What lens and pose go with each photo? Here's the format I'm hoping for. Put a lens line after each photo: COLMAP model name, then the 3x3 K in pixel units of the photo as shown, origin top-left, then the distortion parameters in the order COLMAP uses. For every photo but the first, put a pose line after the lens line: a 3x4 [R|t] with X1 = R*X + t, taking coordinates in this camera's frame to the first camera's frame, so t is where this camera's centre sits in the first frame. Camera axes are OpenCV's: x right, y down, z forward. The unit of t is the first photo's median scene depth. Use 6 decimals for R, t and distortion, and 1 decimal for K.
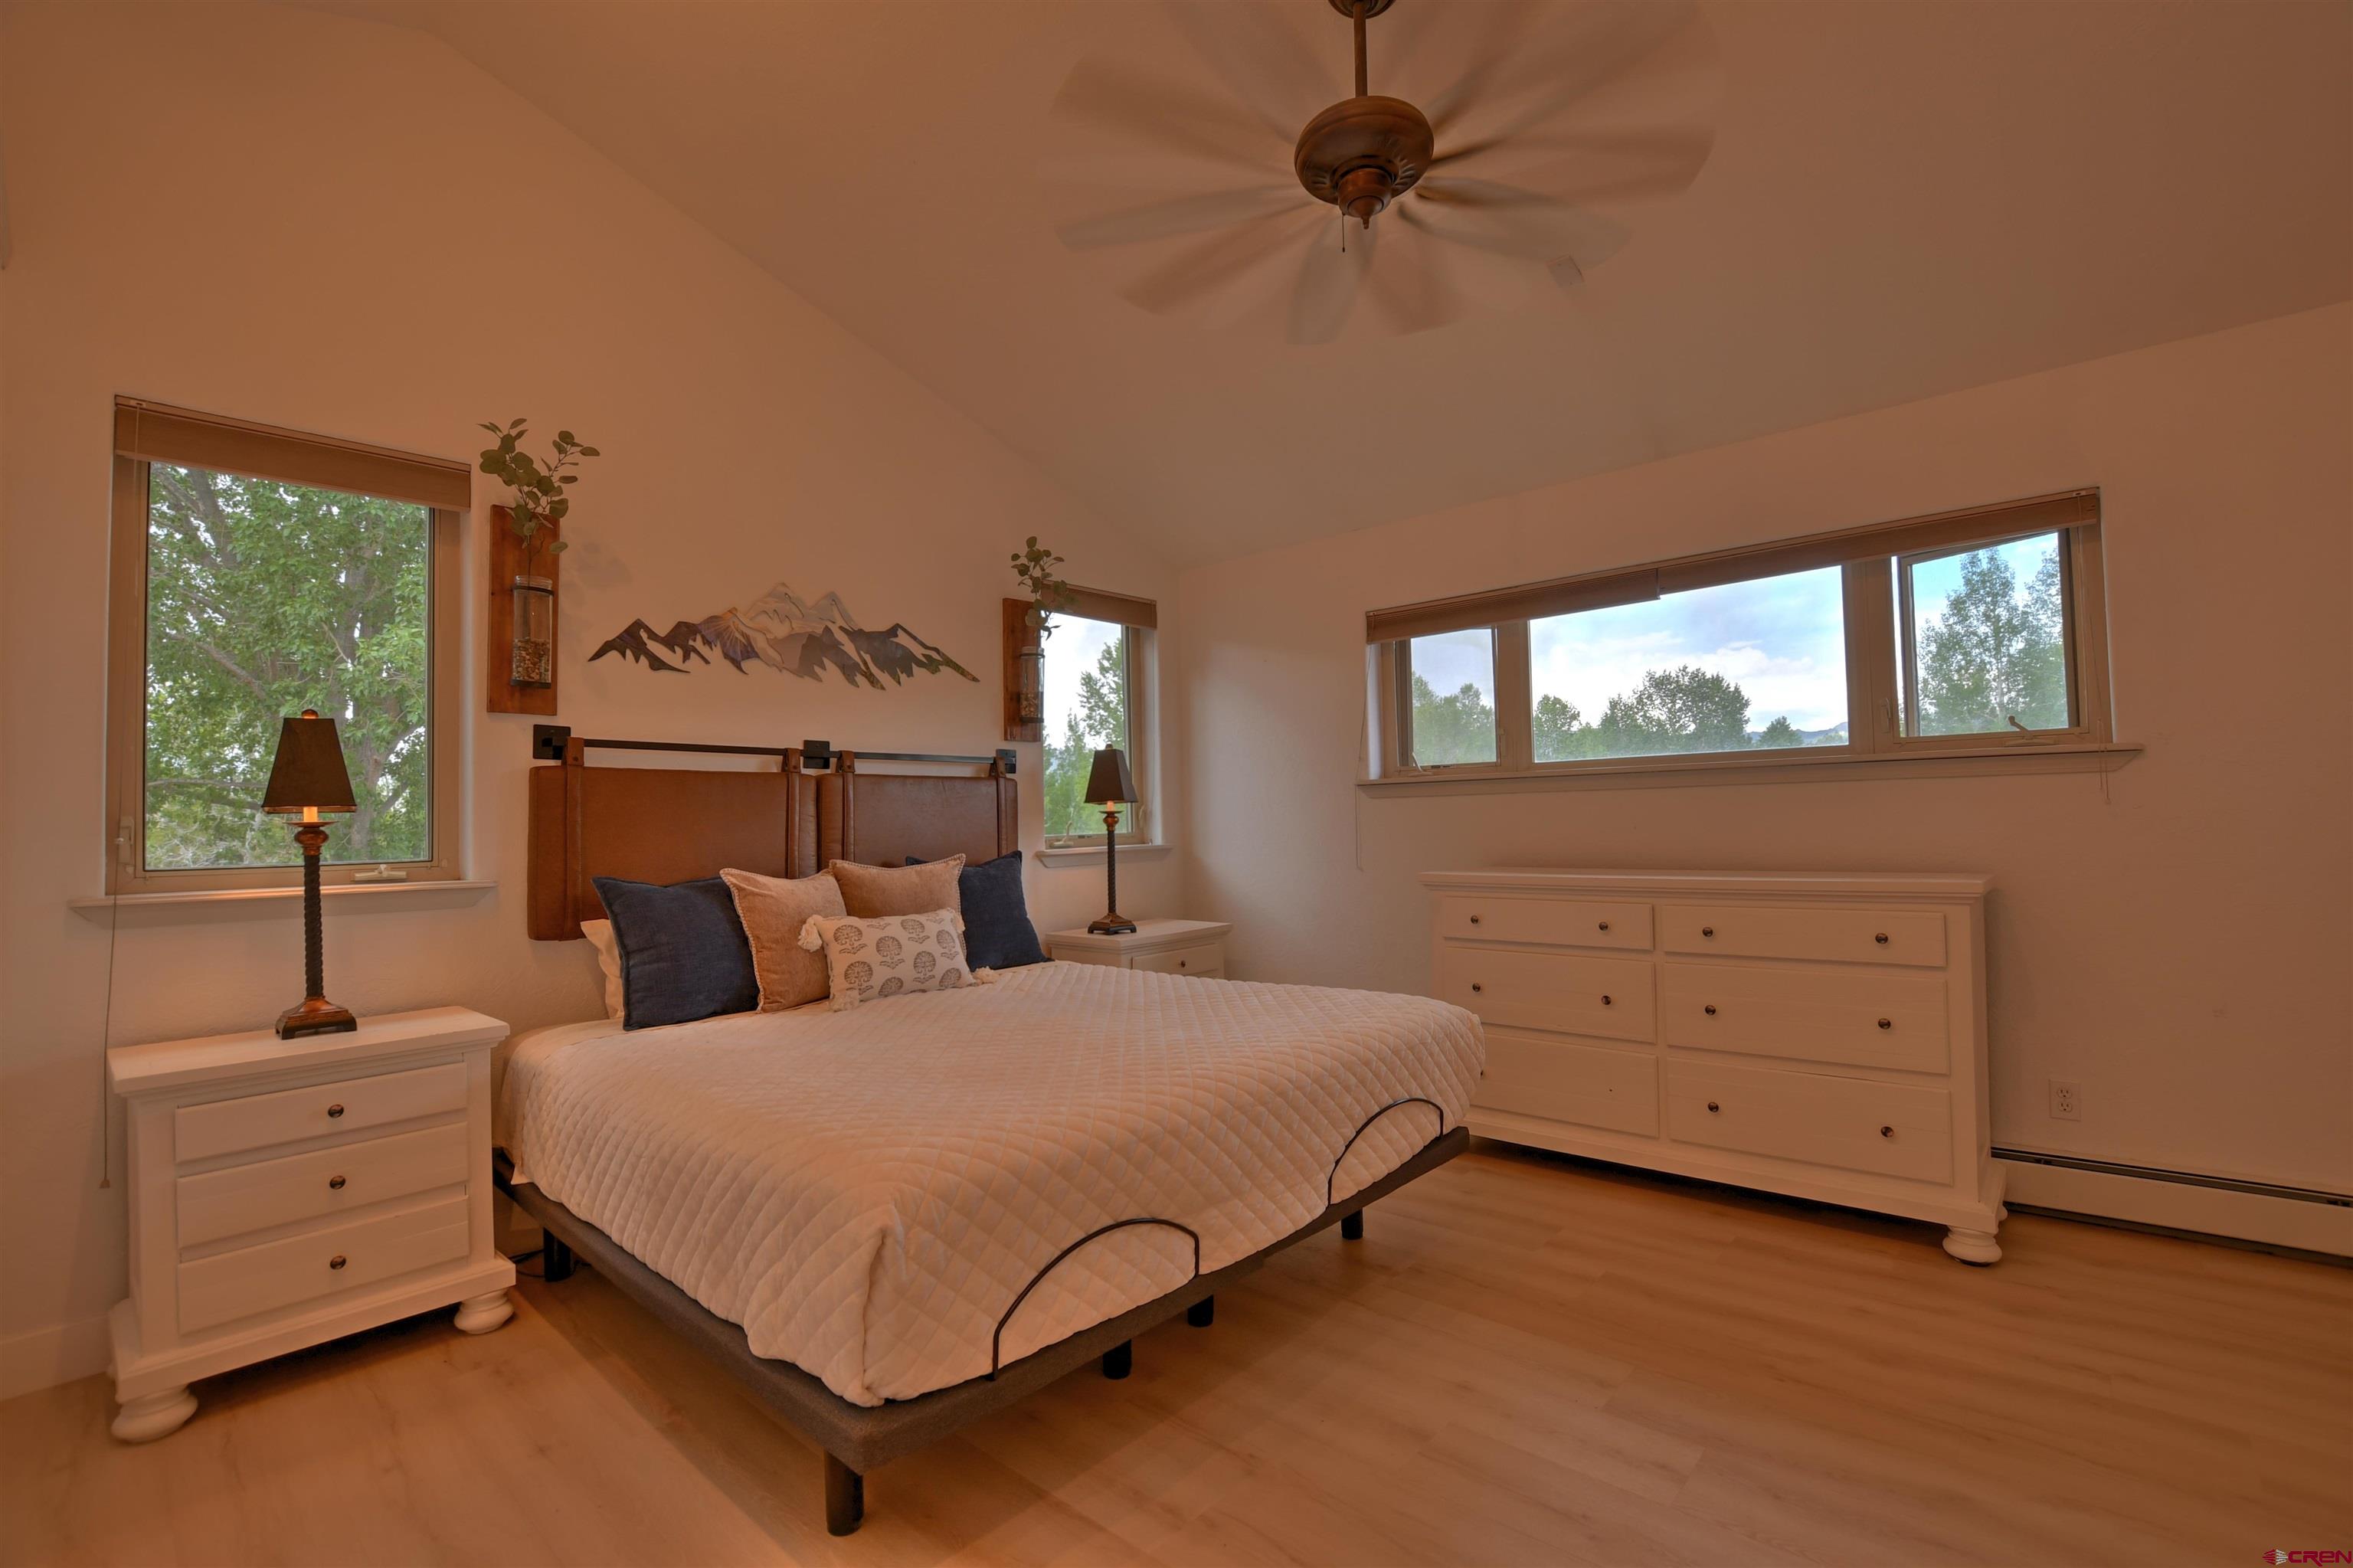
lens RADIAL K [[1037.1, 0, 1178.8], [0, 1037.1, 788.8], [0, 0, 1]] dist [-0.034851, 0.004376]
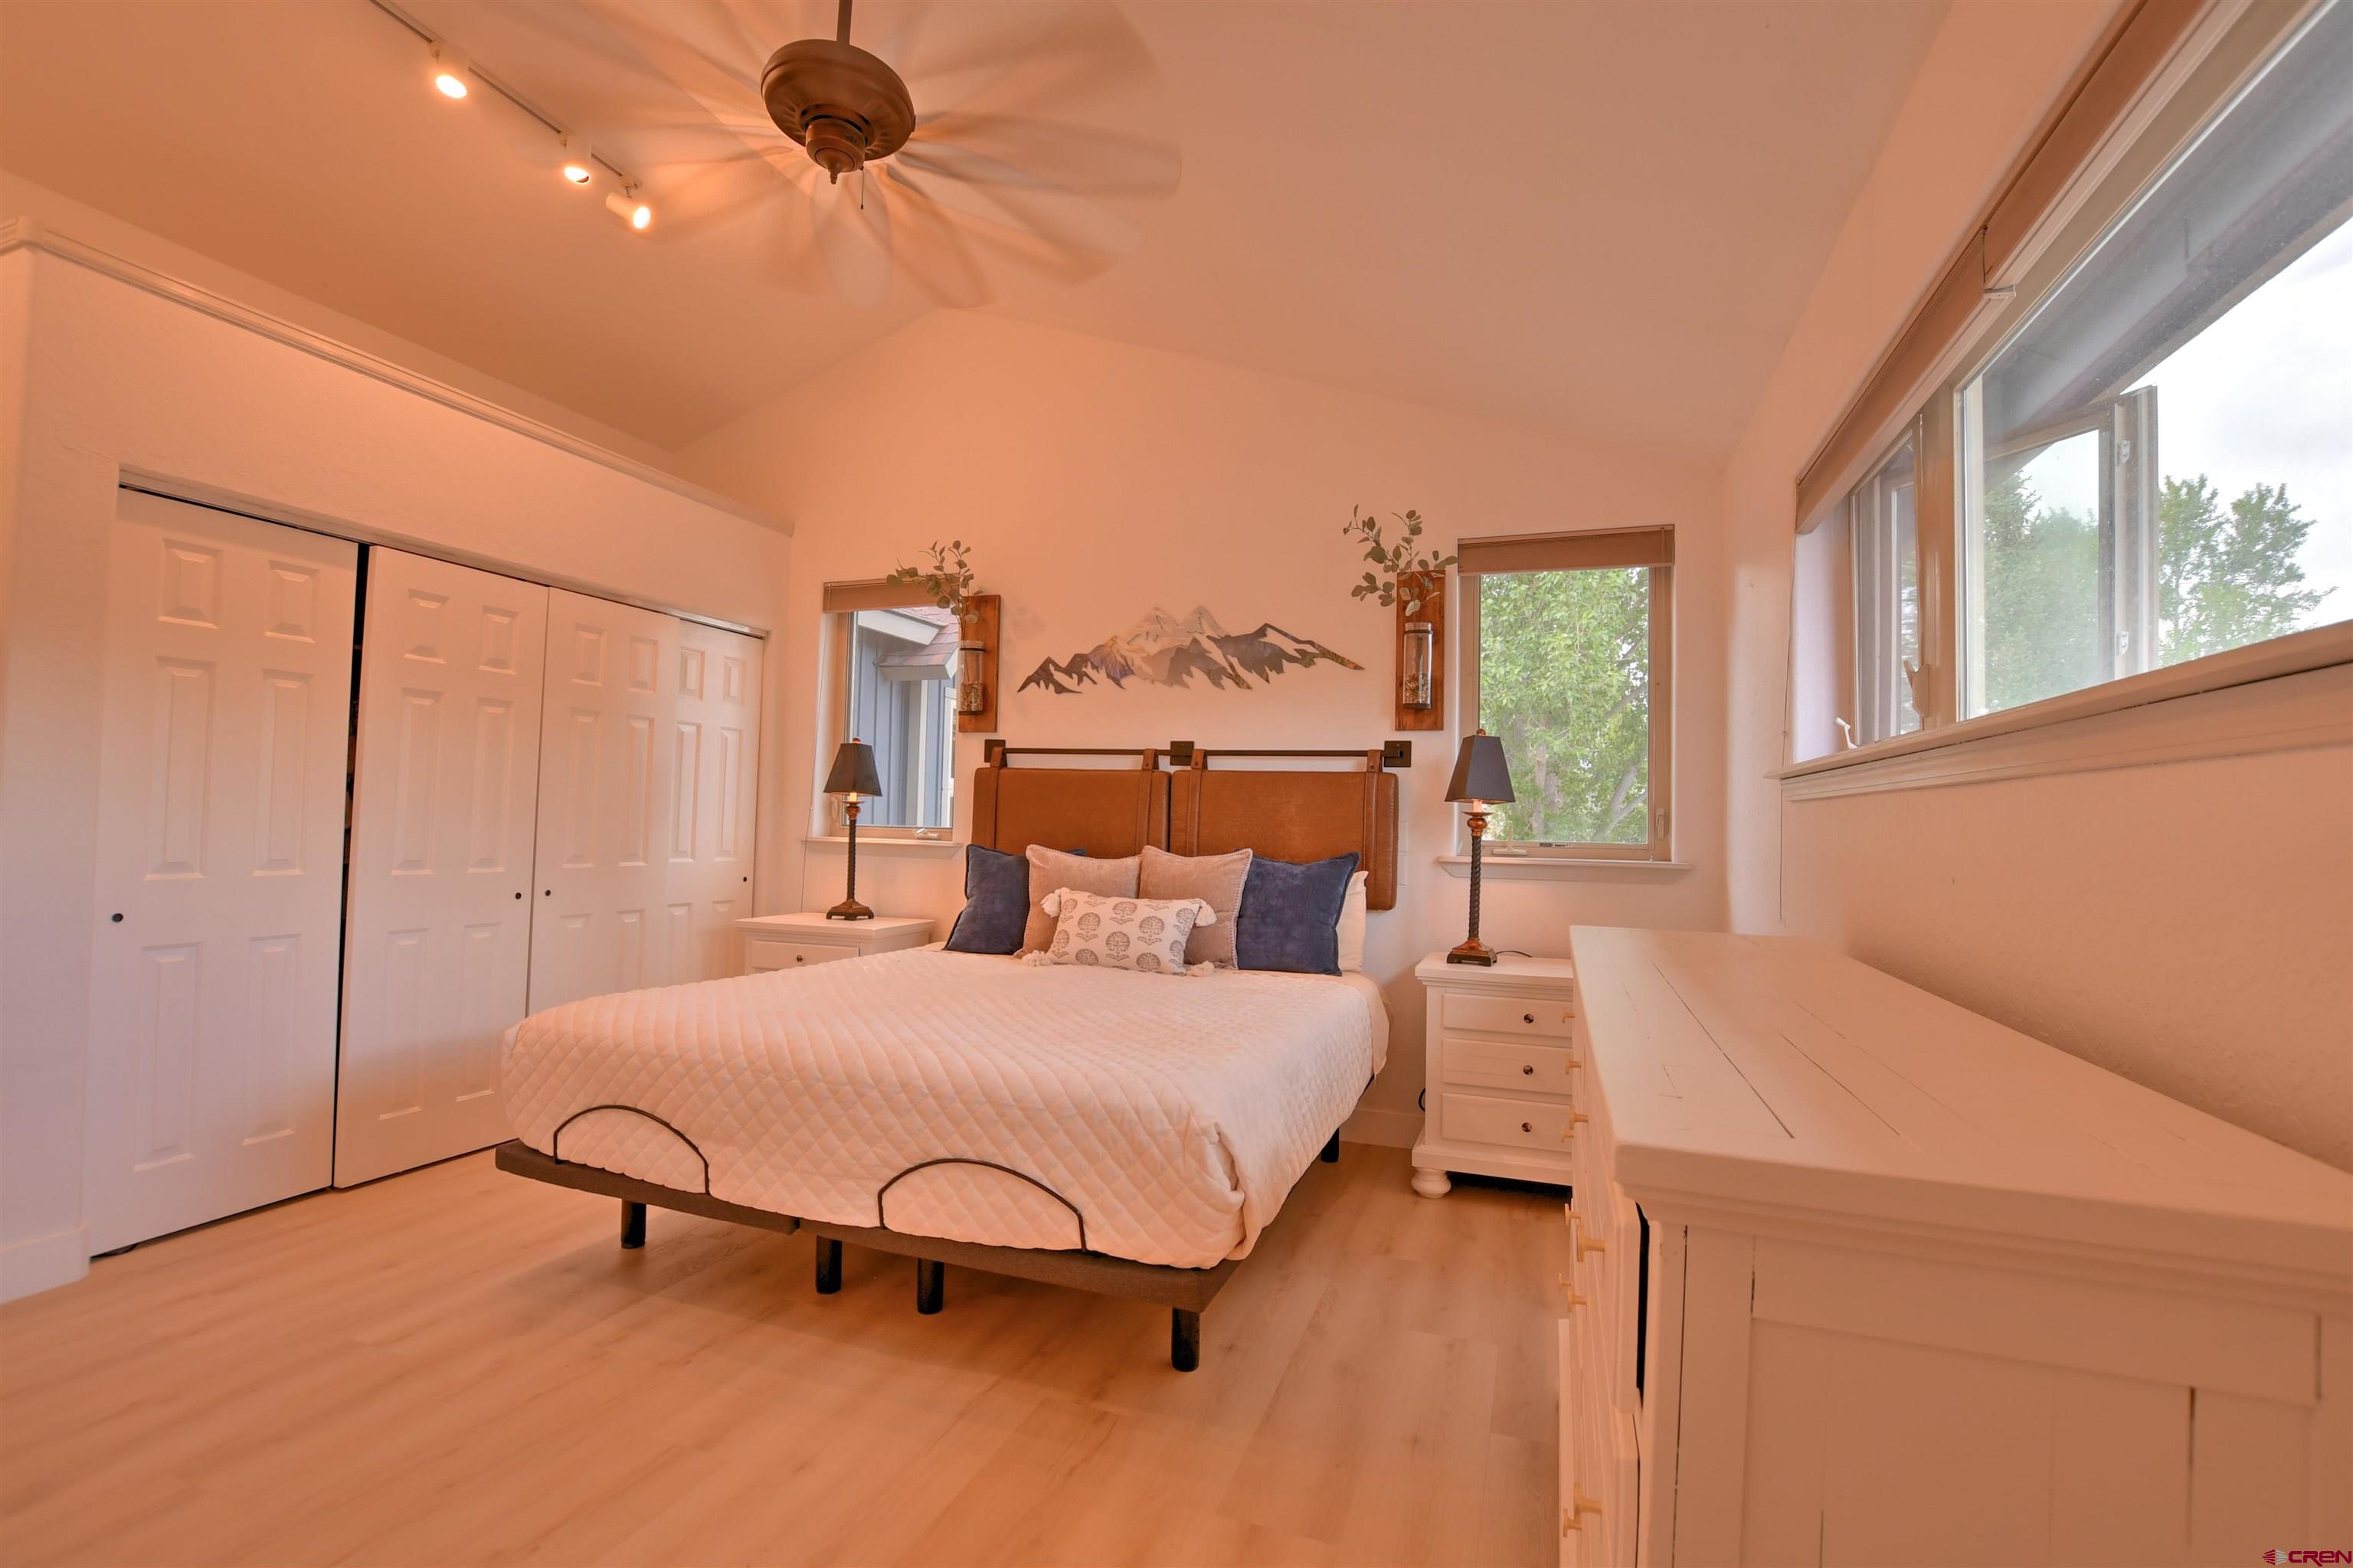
lens RADIAL K [[1037.1, 0, 1178.8], [0, 1037.1, 788.8], [0, 0, 1]] dist [-0.034851, 0.004376]
pose [[0.381722, 0.014251, -0.924167, 0.744108], [0.001648, 0.999869, 0.016099, -0.012768], [0.924276, -0.007668, 0.381648, 0.592425]]
